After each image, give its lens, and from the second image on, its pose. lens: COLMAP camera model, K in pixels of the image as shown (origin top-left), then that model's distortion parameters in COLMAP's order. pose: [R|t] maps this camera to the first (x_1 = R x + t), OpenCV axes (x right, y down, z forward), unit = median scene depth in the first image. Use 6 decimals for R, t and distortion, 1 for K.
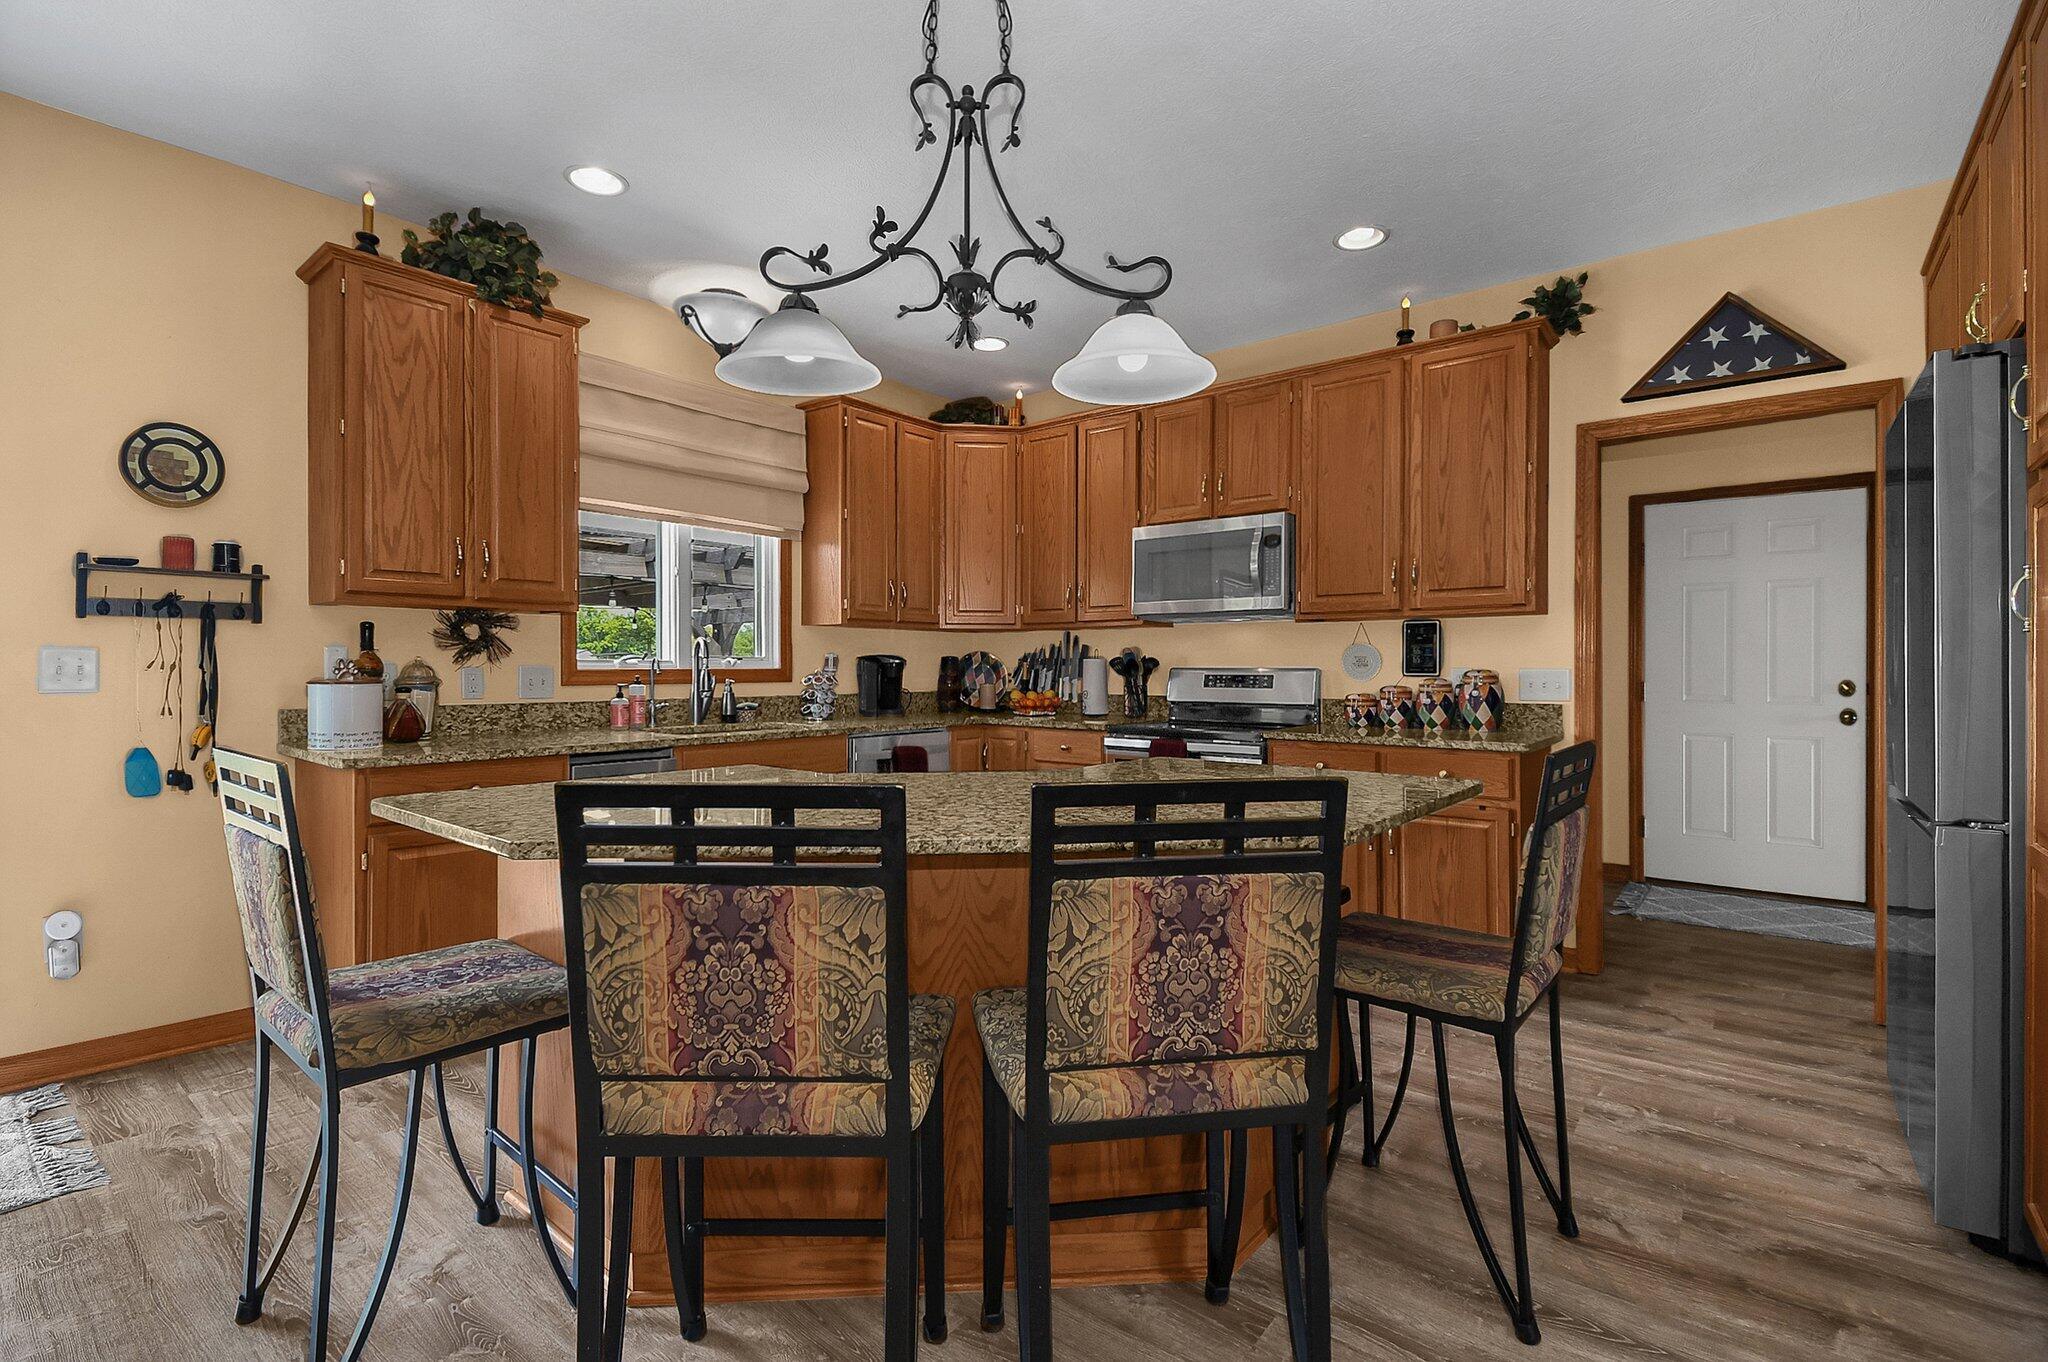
lens RADIAL K [[951.0, 0, 1024.5], [0, 951.0, 664.3], [0, 0, 1]] dist [0.009715, 0.000542]
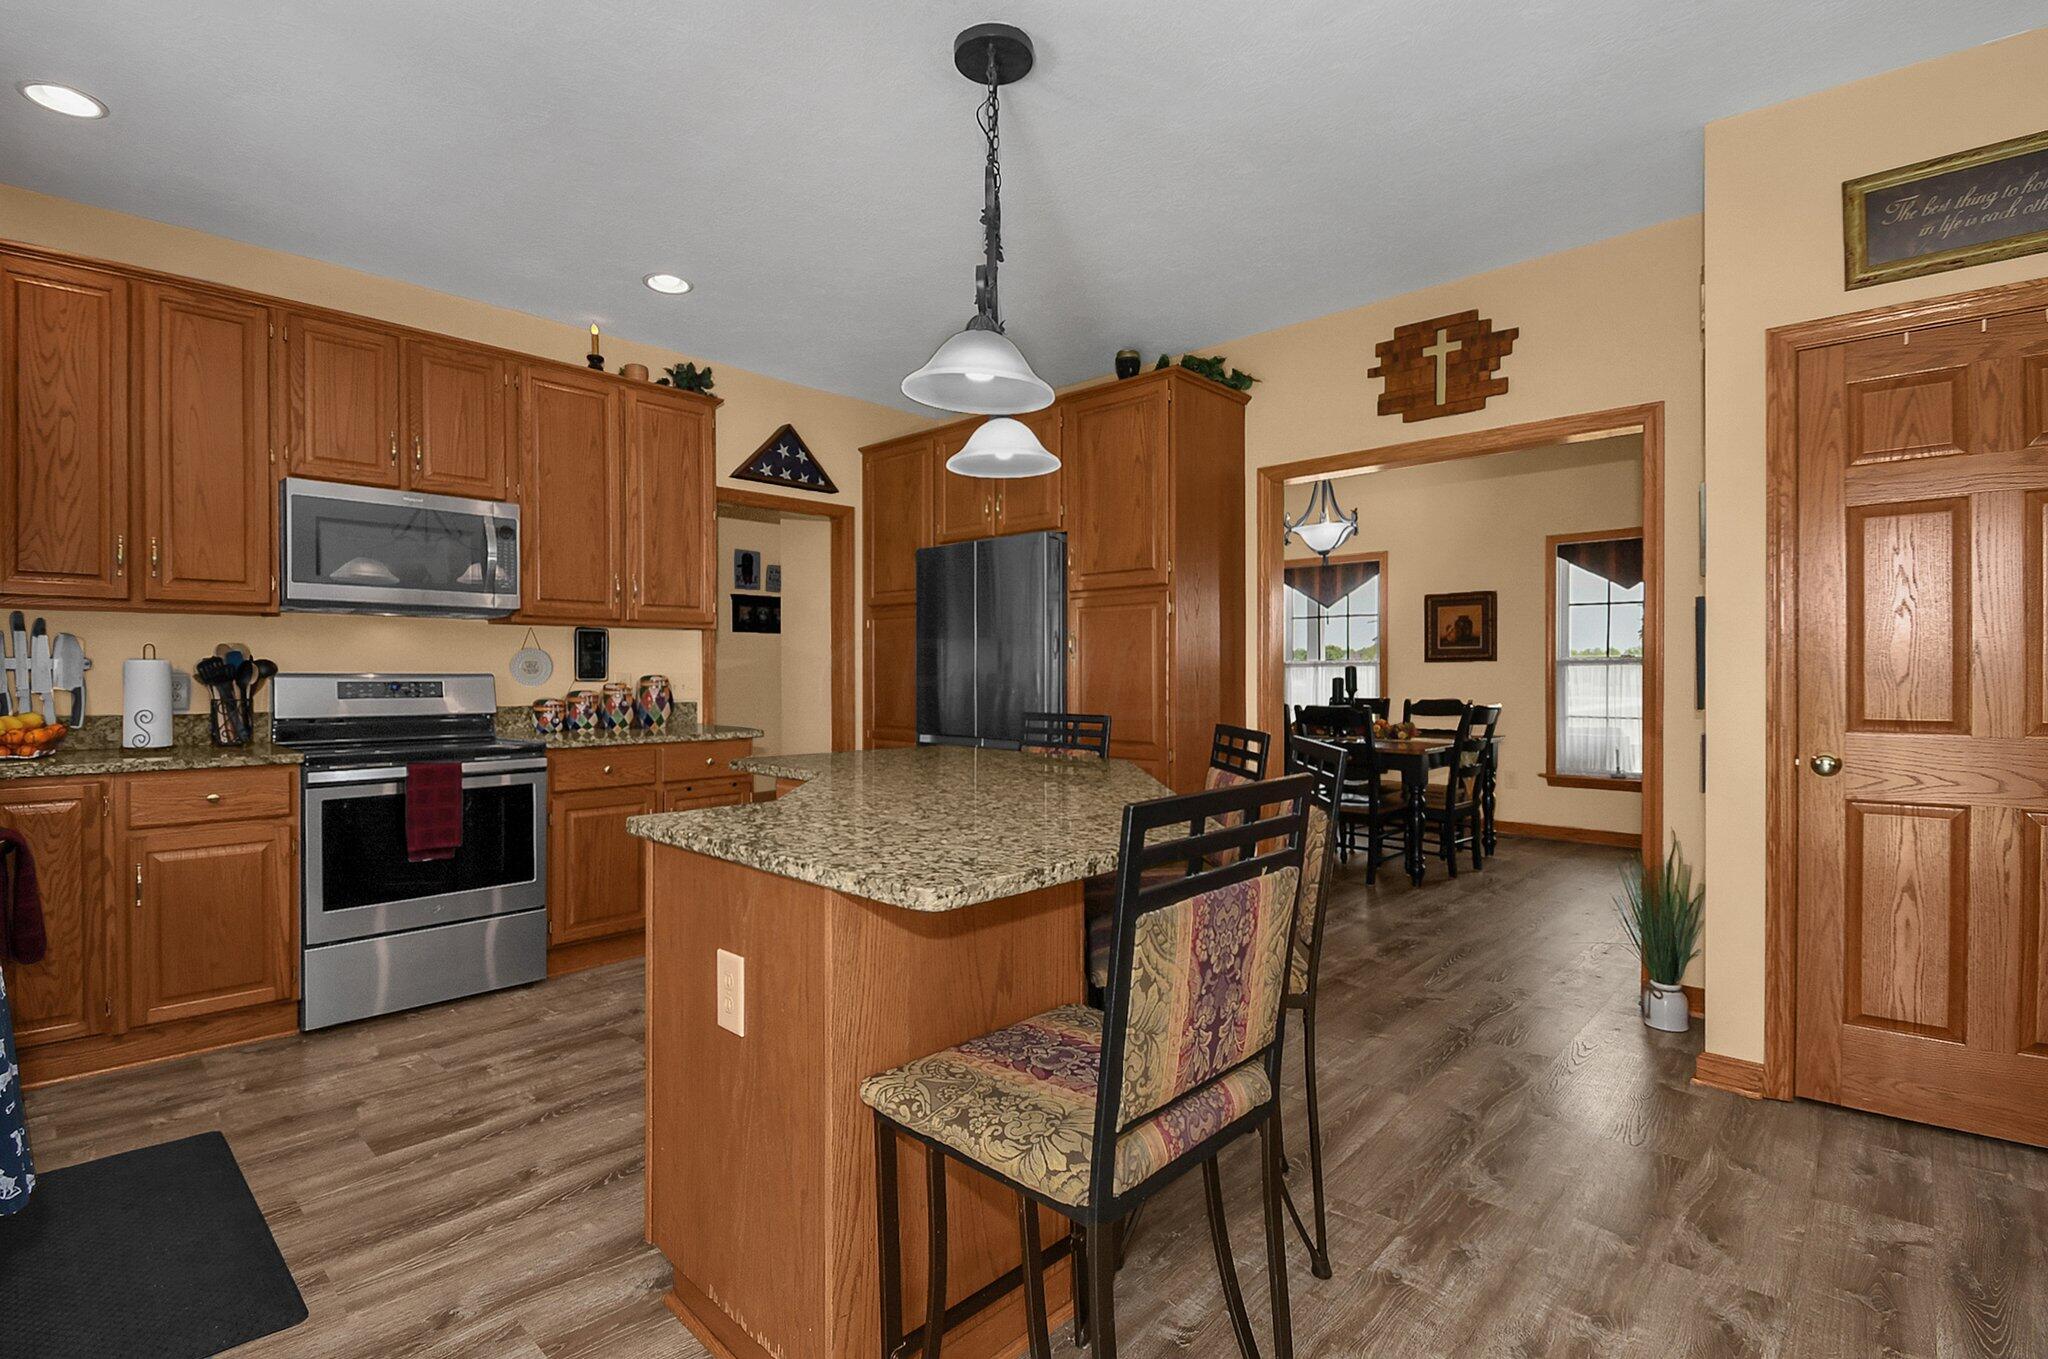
lens RADIAL K [[951.0, 0, 1037.1], [0, 951.0, 678.7], [0, 0, 1]] dist [0.009715, 0.000542]
pose [[0.059248, -0.006558, 0.998222, -0.610749], [-0.001793, 0.999976, 0.006676, 0.001756], [-0.998242, -0.002185, 0.059235, 0.426411]]
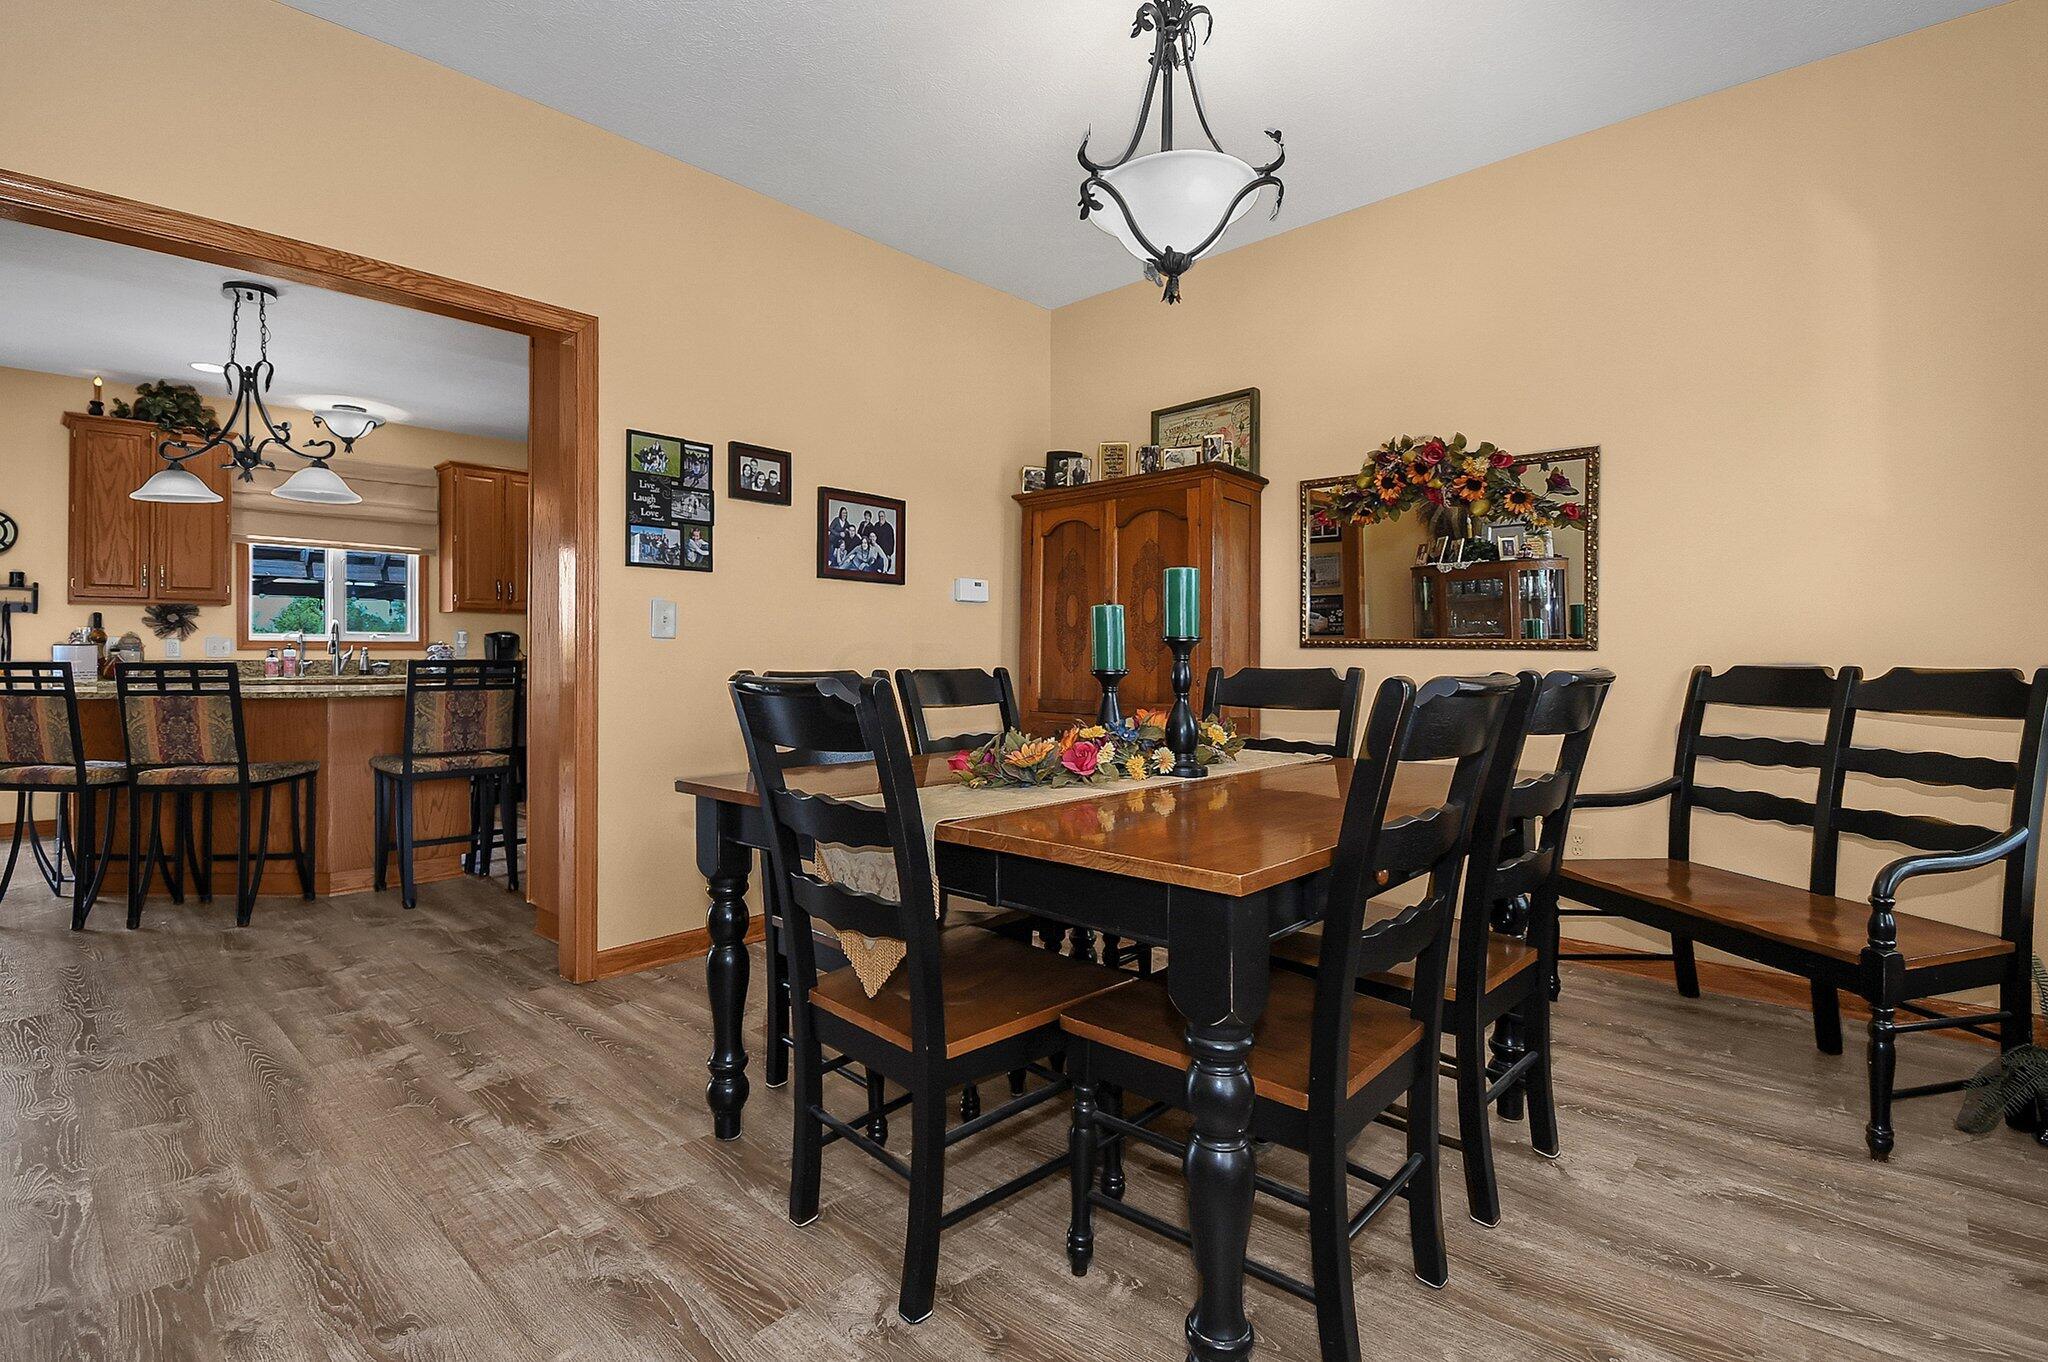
lens RADIAL K [[998.2, 0, 1011.9], [0, 998.2, 643.9], [0, 0, 1]] dist [-0.011130, -0.001482]
pose [[0.996167, -0.005963, -0.087266, 1.242566], [0.004763, 0.999891, -0.013947, 0.051233], [0.087339, 0.013478, 0.996087, -0.735030]]
